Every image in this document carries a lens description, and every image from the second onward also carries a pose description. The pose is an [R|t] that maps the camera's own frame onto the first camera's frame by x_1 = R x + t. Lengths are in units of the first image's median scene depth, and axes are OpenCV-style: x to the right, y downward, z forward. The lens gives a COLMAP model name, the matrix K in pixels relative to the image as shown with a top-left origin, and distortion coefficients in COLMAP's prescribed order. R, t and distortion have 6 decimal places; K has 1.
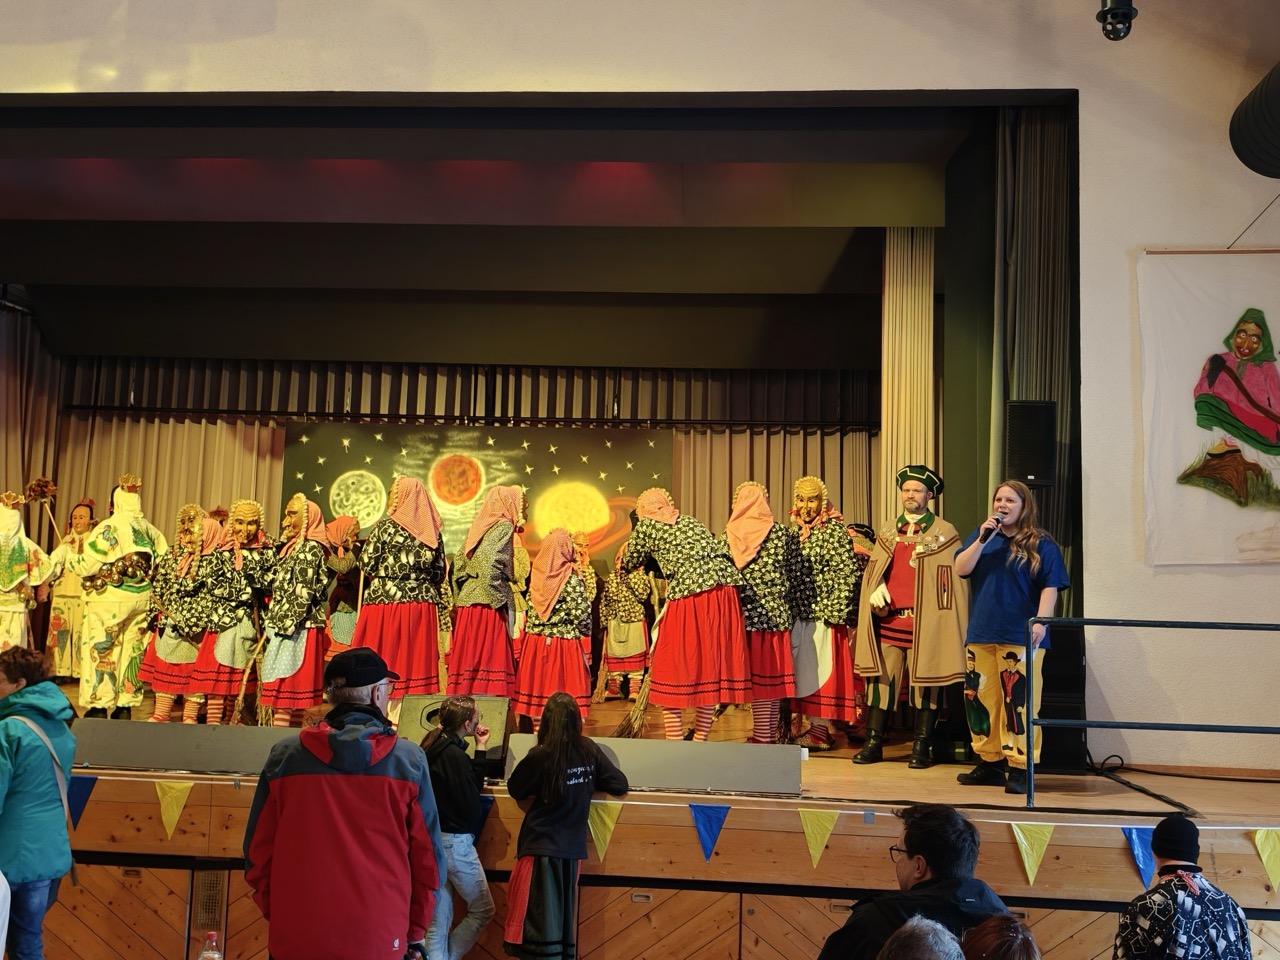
lens RADIAL K [[1329.9, 0, 666.4], [0, 1329.9, 452.1], [0, 0, 1]] dist [0.164320, -0.472614]
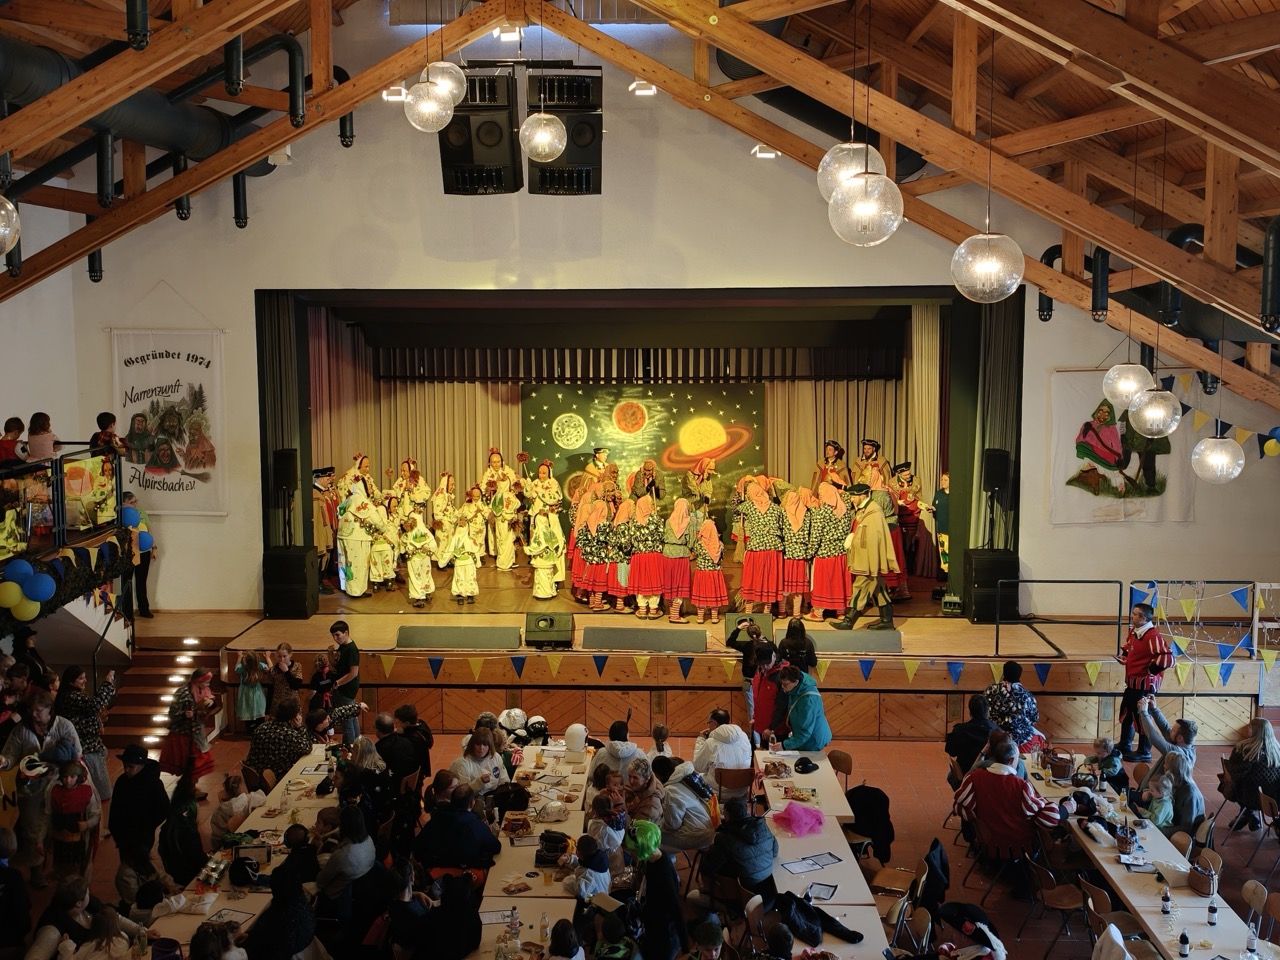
lens RADIAL K [[1343.9, 0, 629.2], [0, 1343.9, 446.9], [0, 0, 1]] dist [0.184119, -0.541929]
pose [[0.998838, -0.037683, 0.030045, -0.208370], [0.029998, 0.974037, 0.224395, -0.309840], [-0.037721, -0.223233, 0.974035, -0.592271]]
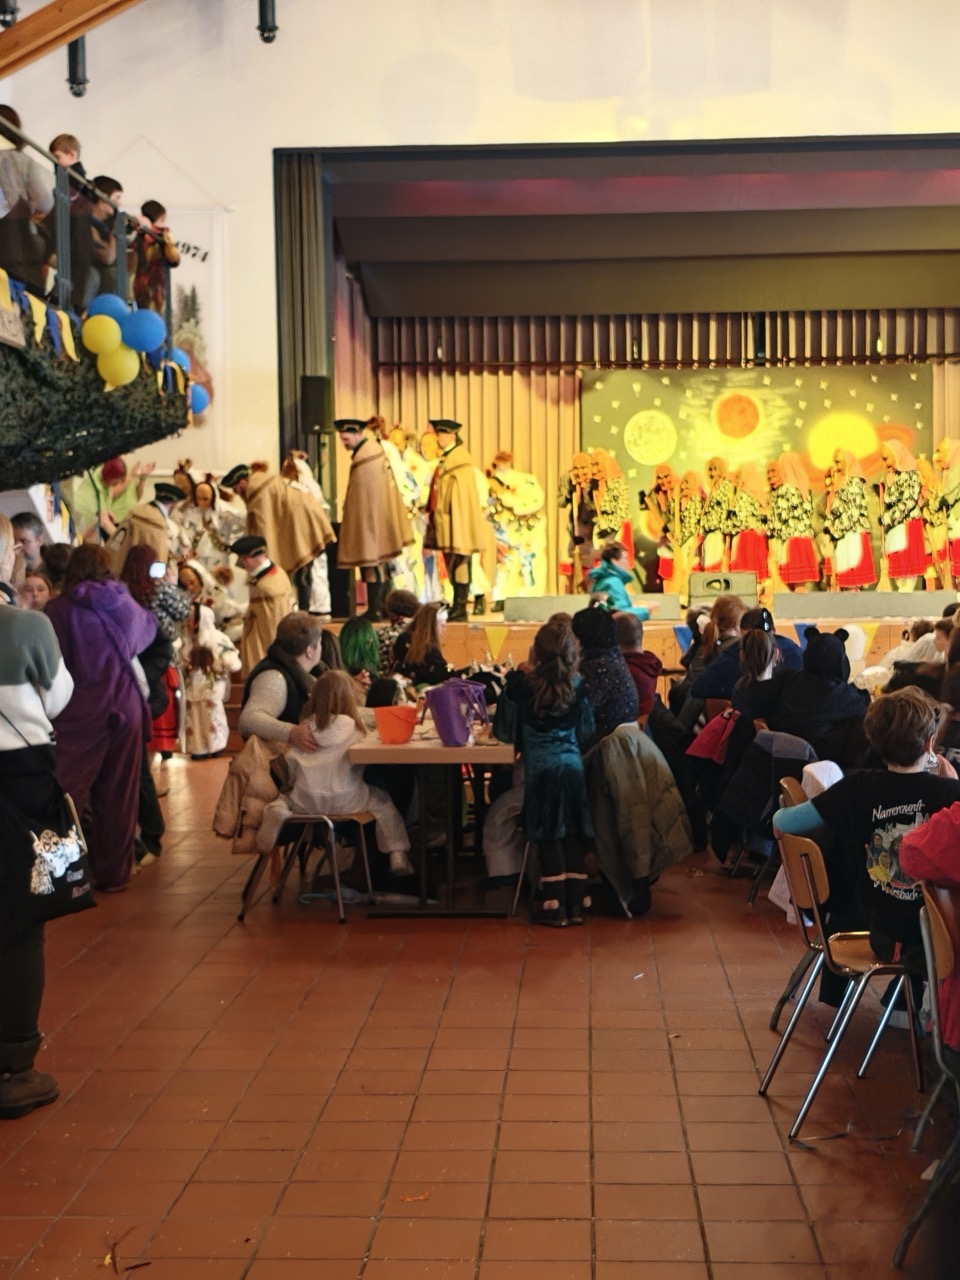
lens RADIAL K [[1844.9, 0, 480.0], [0, 1844.9, 640.0], [0, 0, 1]] dist [0.230266, -0.847398]
pose [[0.998545, -0.042450, 0.033264, -0.434646], [0.037018, 0.988046, 0.149649, -0.035764], [-0.039219, -0.148200, 0.988179, -0.571592]]
